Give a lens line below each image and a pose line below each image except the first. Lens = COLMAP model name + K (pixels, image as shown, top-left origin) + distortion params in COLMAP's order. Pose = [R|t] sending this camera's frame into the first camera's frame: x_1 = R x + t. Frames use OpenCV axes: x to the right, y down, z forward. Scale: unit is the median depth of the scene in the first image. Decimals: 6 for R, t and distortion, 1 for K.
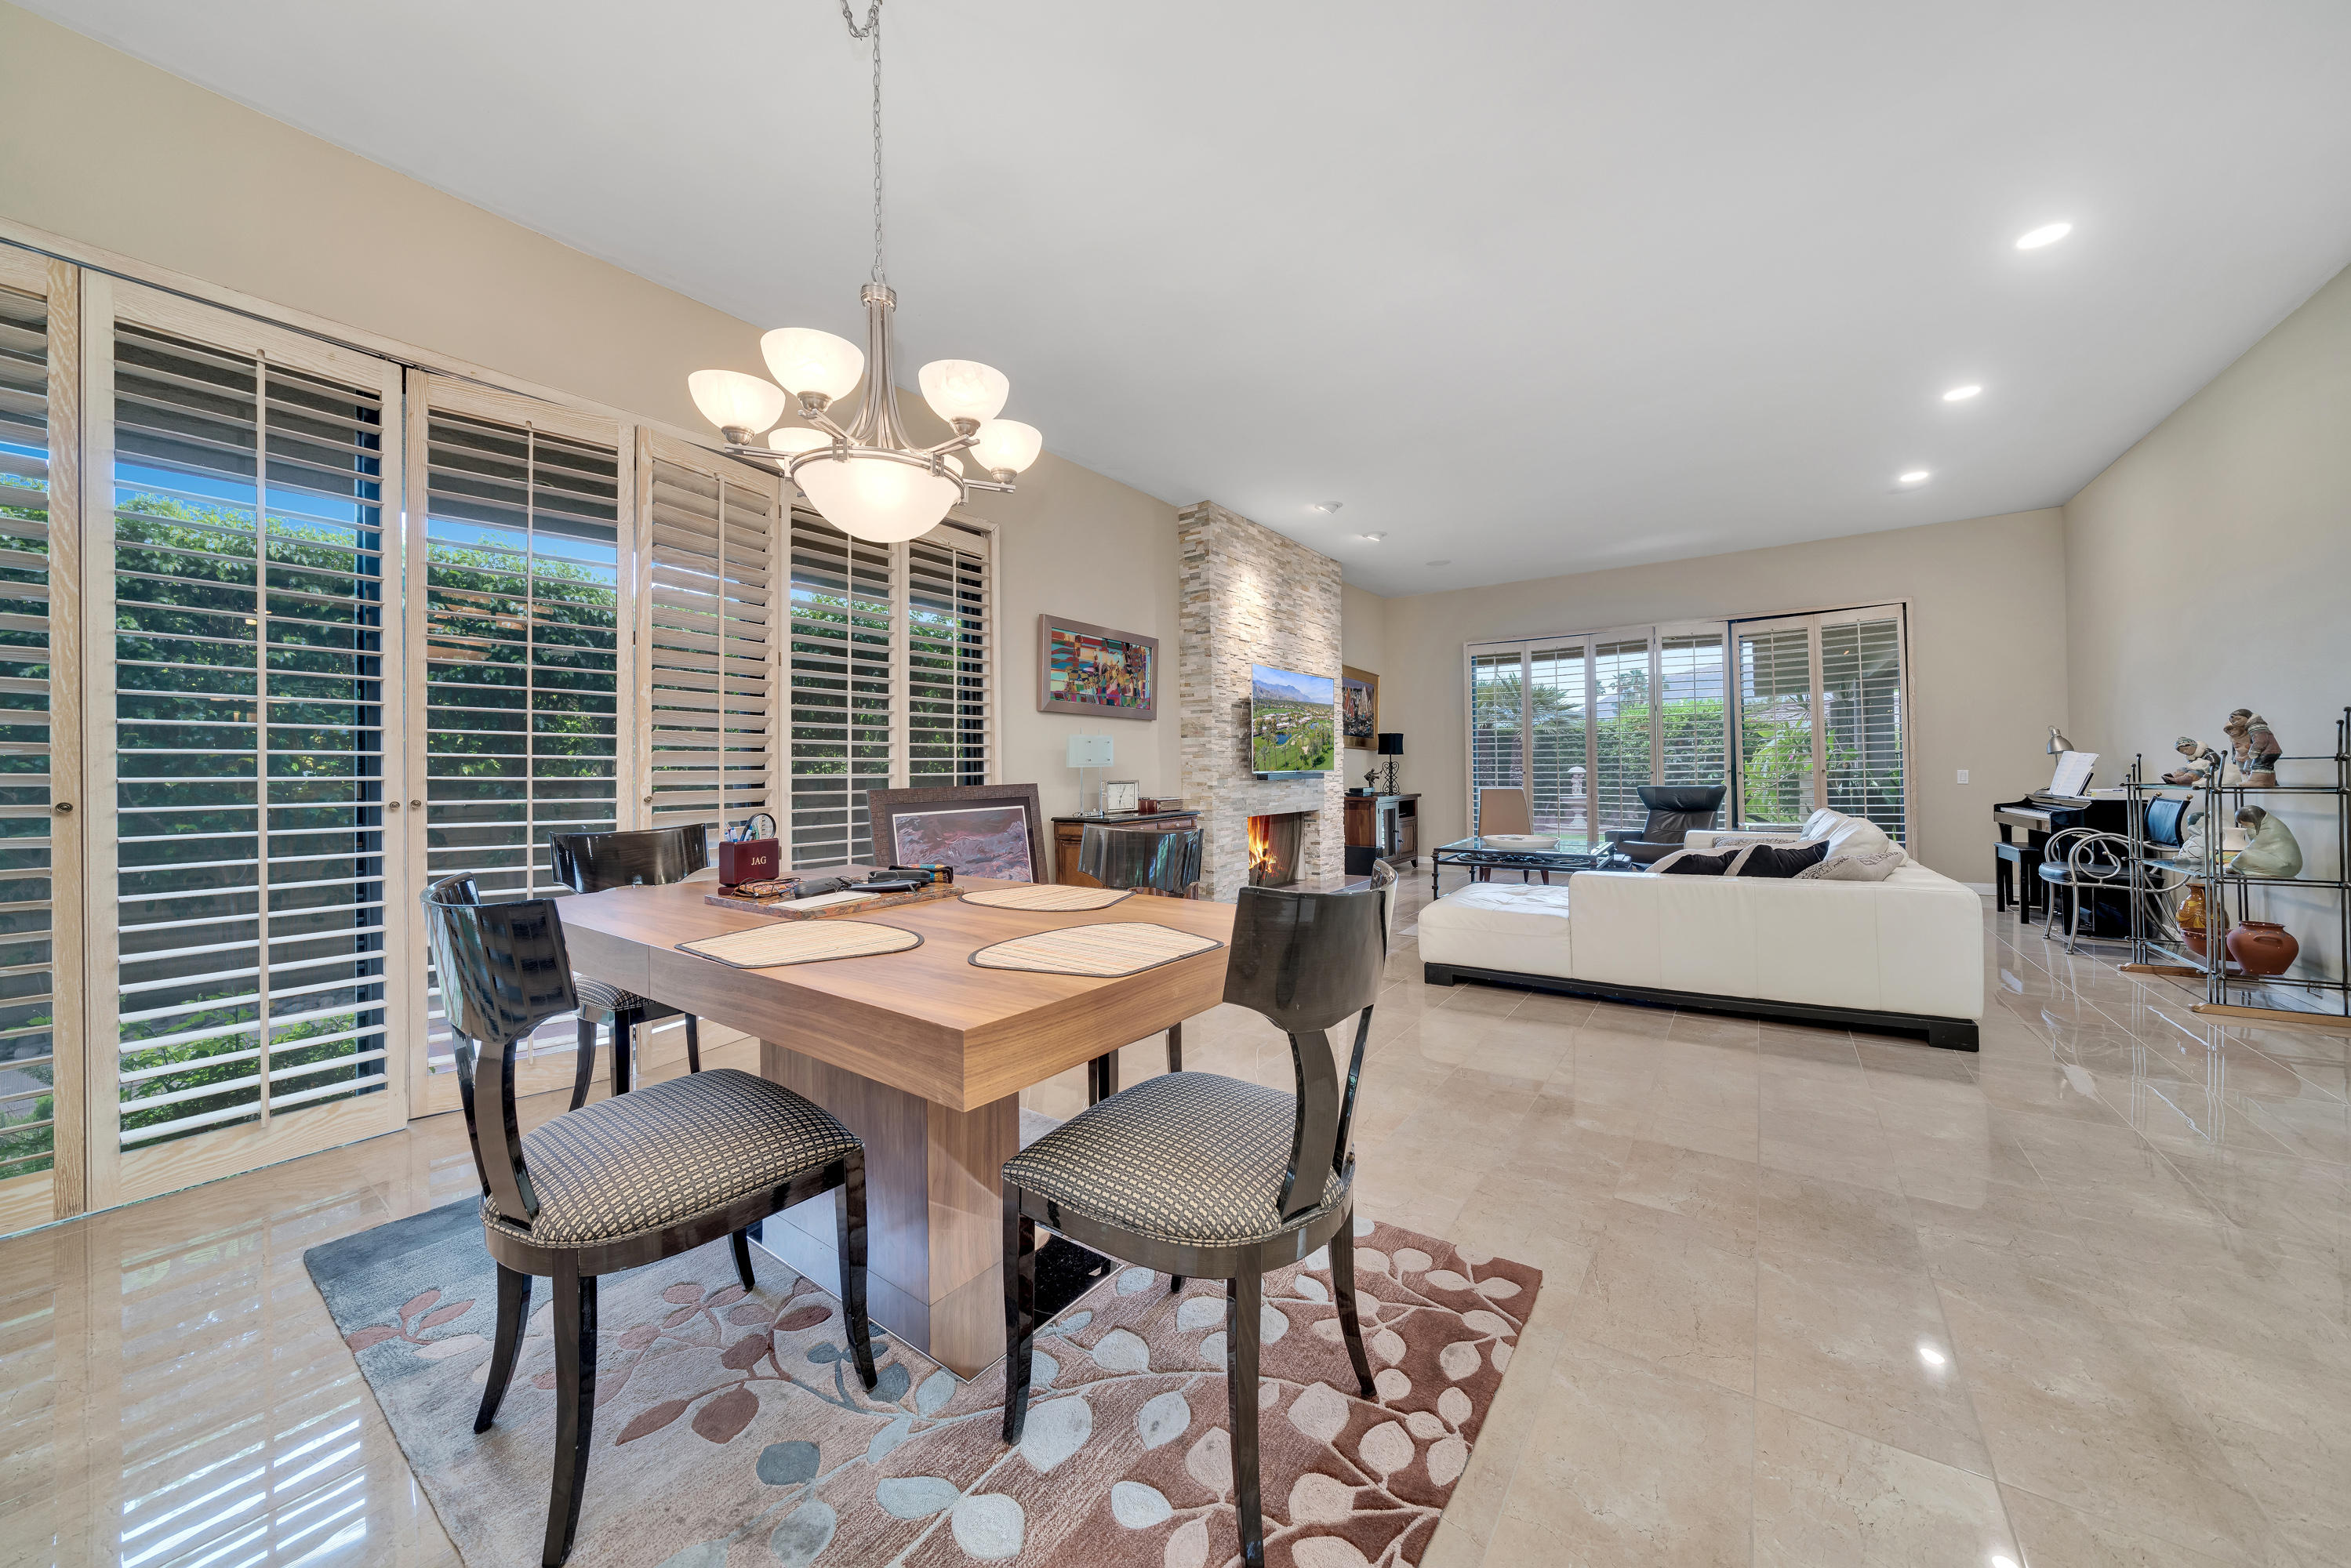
lens RADIAL K [[812.7, 0, 1175.5], [0, 812.7, 779.1], [0, 0, 1]] dist [-0.000704, 0.000049]
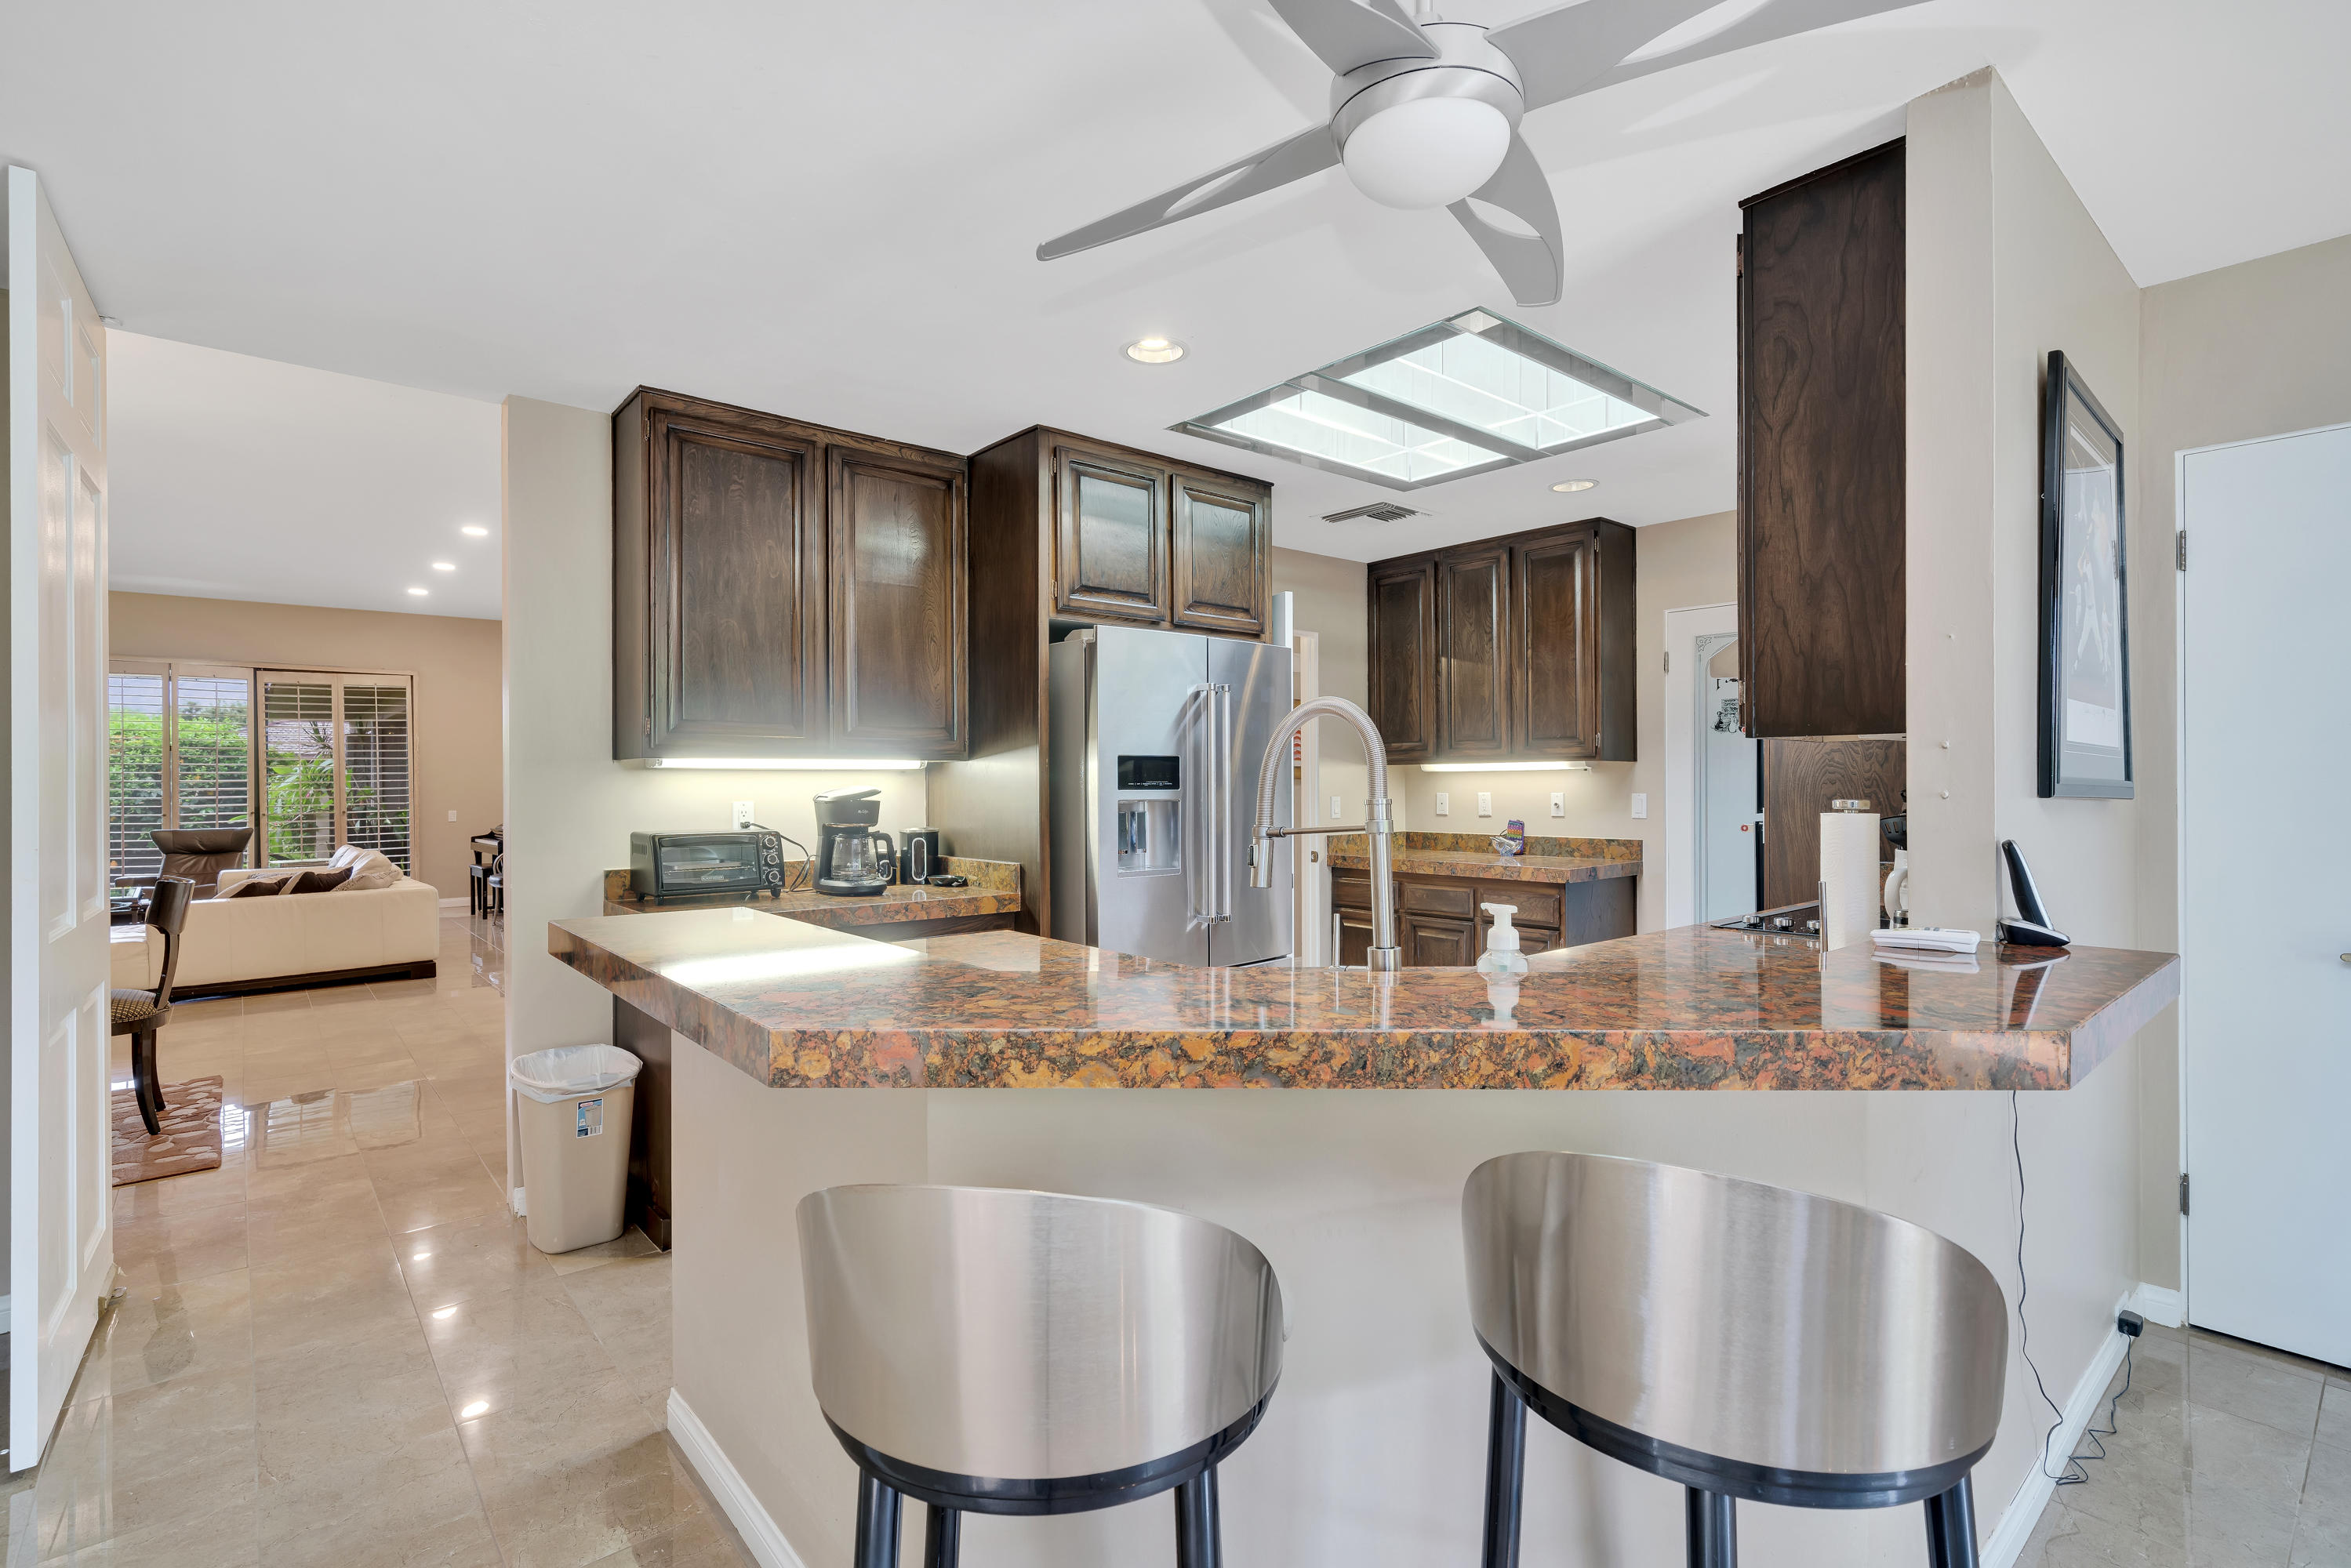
lens RADIAL K [[1079.9, 0, 1173.2], [0, 1079.9, 781.5], [0, 0, 1]] dist [0.003011, 0.000315]
pose [[0.235382, 0.016582, 0.971761, -0.437749], [0.007056, 0.999799, -0.018769, -0.017870], [-0.971877, 0.011275, 0.235218, -0.527616]]
